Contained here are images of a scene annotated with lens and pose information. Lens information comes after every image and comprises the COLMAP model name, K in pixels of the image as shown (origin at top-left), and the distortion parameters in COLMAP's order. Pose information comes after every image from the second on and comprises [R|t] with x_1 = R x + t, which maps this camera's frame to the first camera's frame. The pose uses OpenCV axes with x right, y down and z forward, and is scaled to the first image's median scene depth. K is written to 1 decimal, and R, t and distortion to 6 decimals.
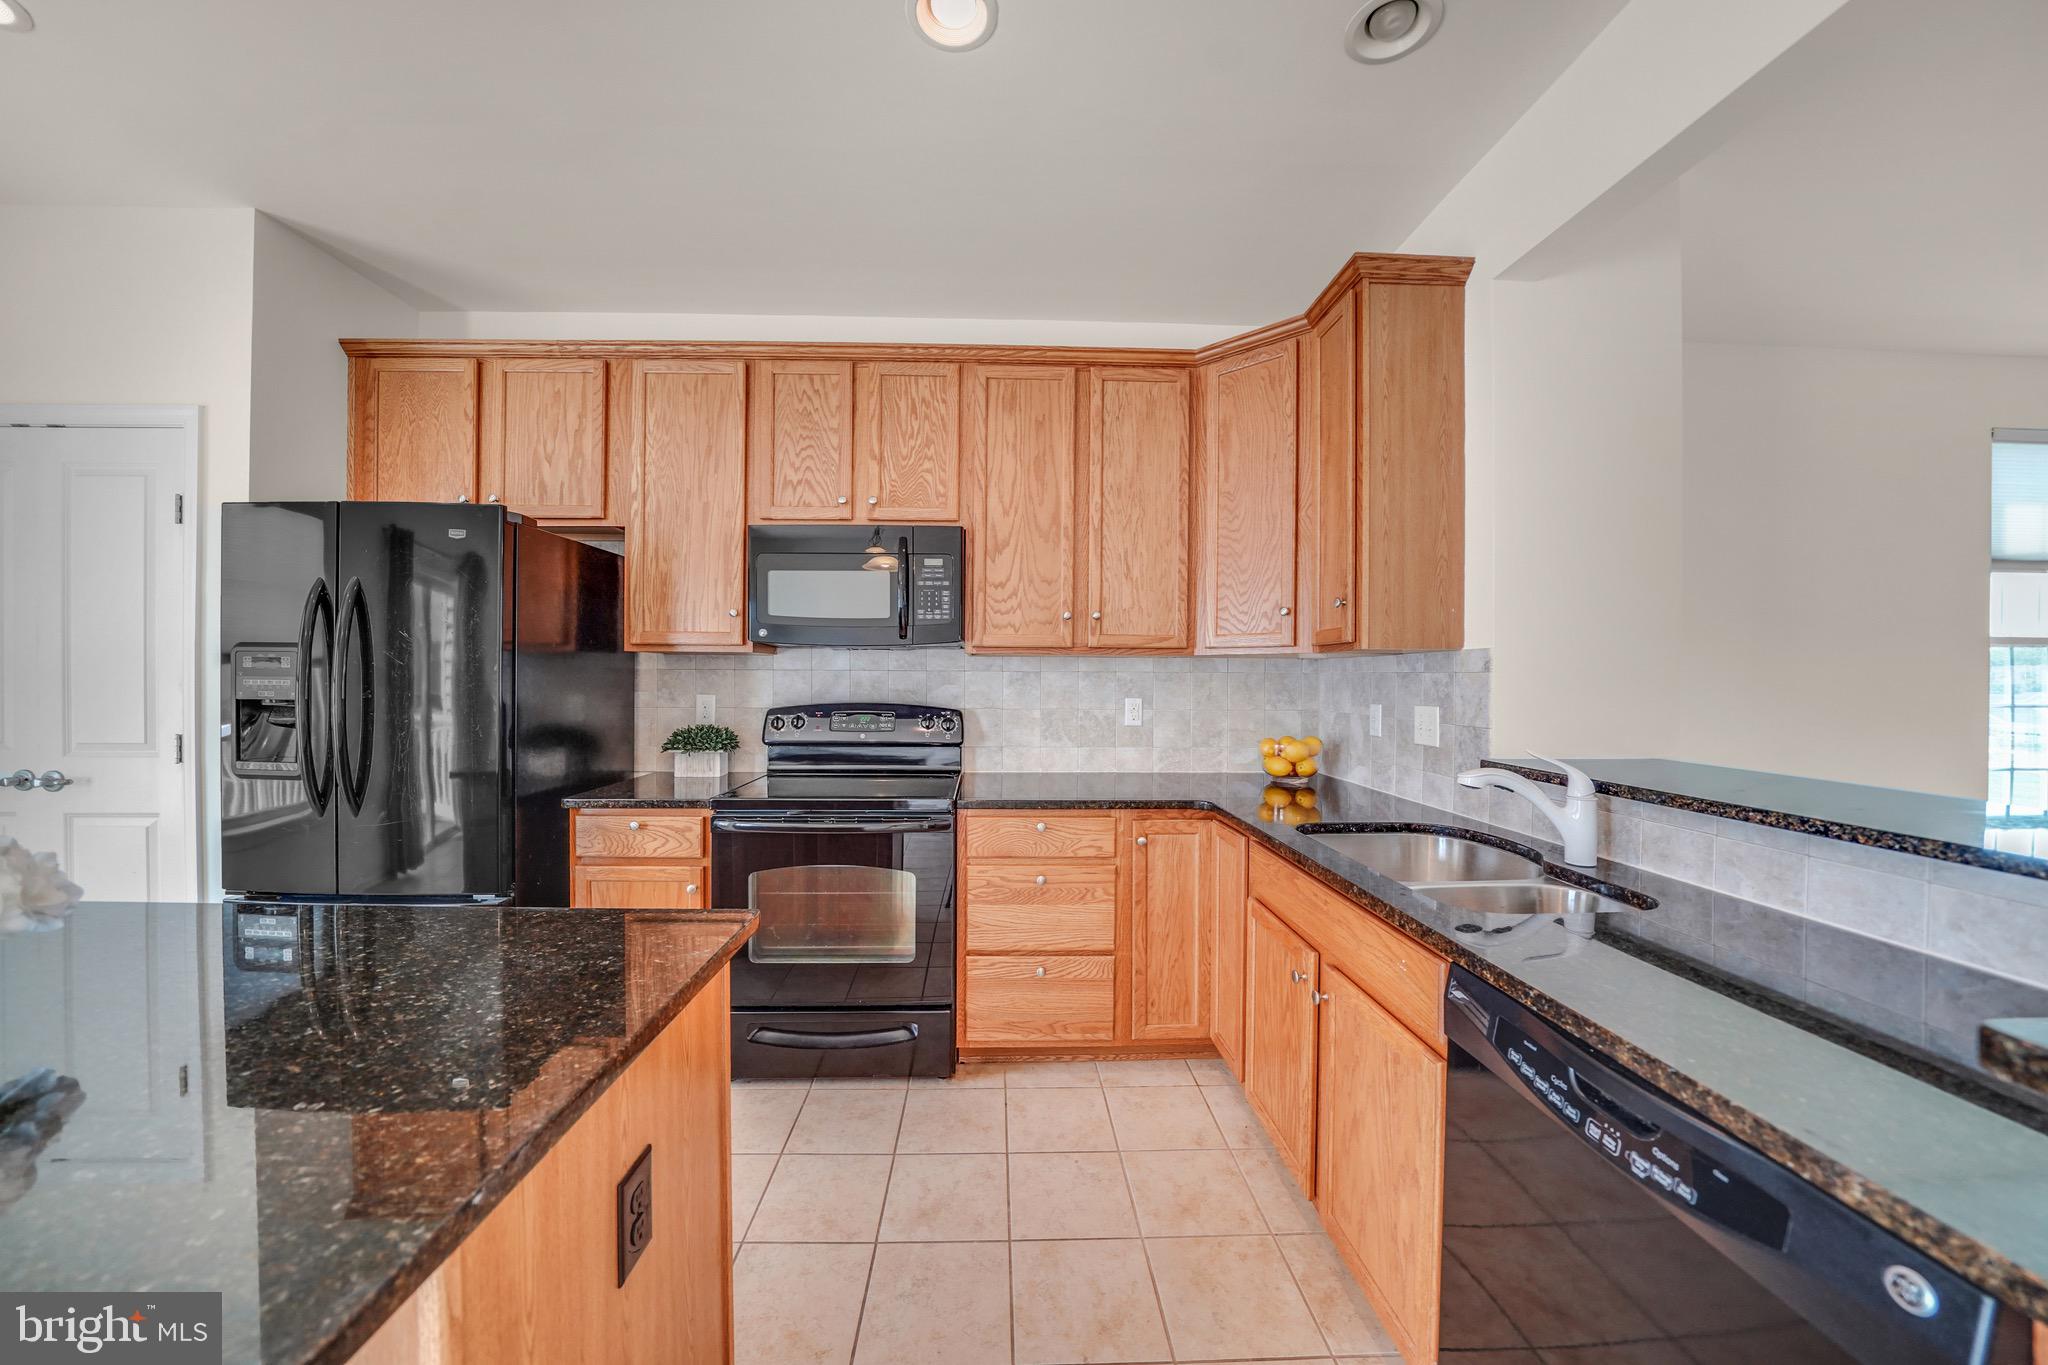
lens RADIAL K [[713.8, 0, 1017.0], [0, 713.8, 682.0], [0, 0, 1]] dist [-0.025346, 0.002603]
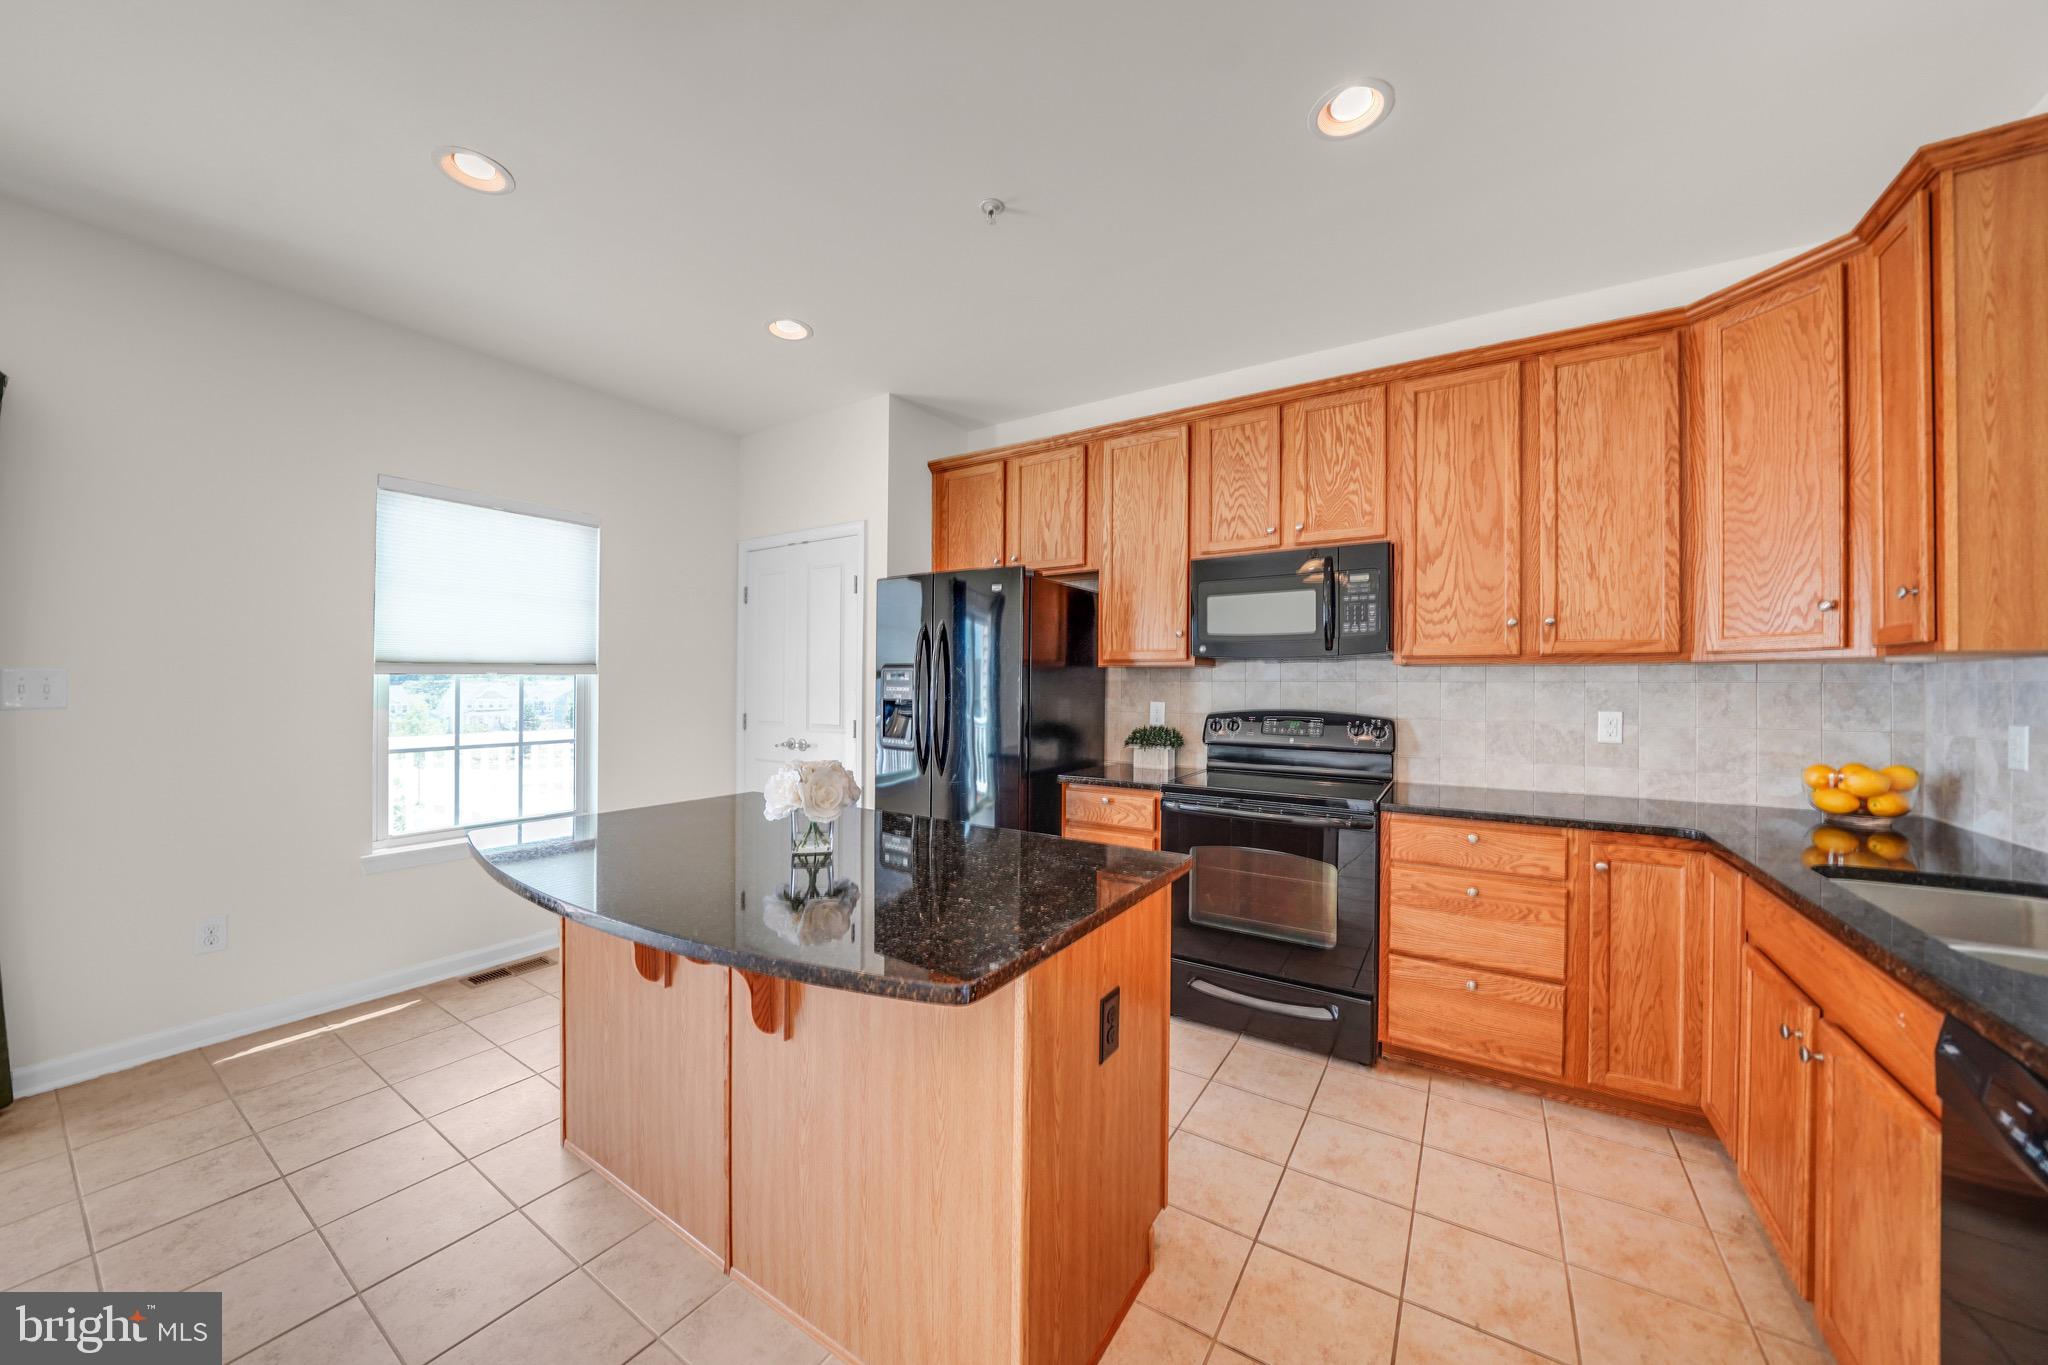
lens RADIAL K [[713.8, 0, 1016.9], [0, 713.8, 680.8], [0, 0, 1]] dist [-0.025346, 0.002603]
pose [[0.820078, -0.003332, -0.572243, 0.068133], [-0.006335, 0.999869, -0.014900, 0.002995], [0.572217, 0.015844, 0.819949, -0.150912]]
